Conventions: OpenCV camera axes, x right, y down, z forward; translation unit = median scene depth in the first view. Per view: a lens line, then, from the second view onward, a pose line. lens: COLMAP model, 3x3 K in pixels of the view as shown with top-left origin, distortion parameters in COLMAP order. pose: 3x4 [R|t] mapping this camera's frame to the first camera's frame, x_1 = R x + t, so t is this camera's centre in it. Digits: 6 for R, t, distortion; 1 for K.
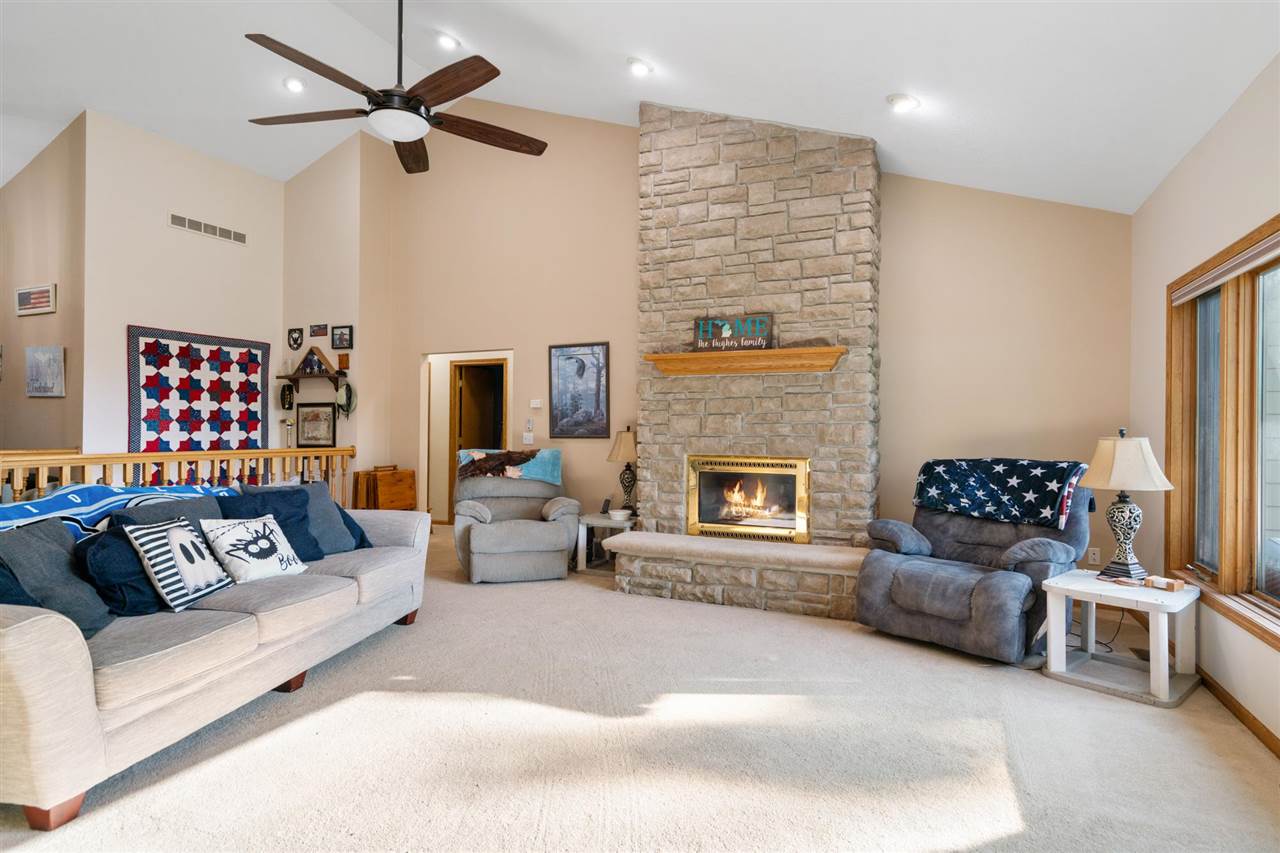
lens RADIAL K [[659.7, 0, 639.7], [0, 659.7, 422.5], [0, 0, 1]] dist [0.001853, 0.001302]
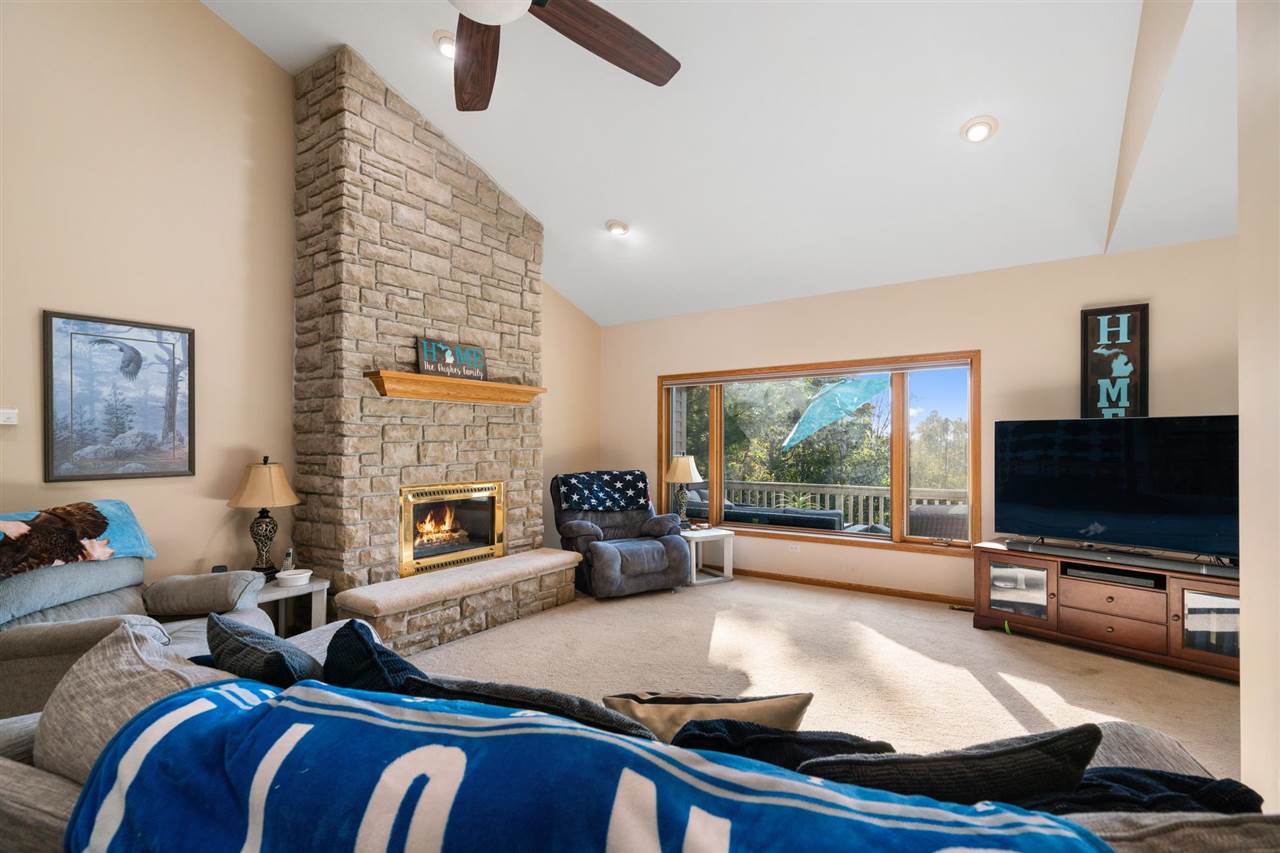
lens RADIAL K [[578.5, 0, 641.9], [0, 578.5, 442.2], [0, 0, 1]] dist [0.001027, 0.000377]
pose [[0.185859, -0.004598, 0.982566, -0.659381], [-0.005090, 0.999971, 0.005642, -0.018456], [-0.982563, -0.006050, 0.185831, 0.558781]]
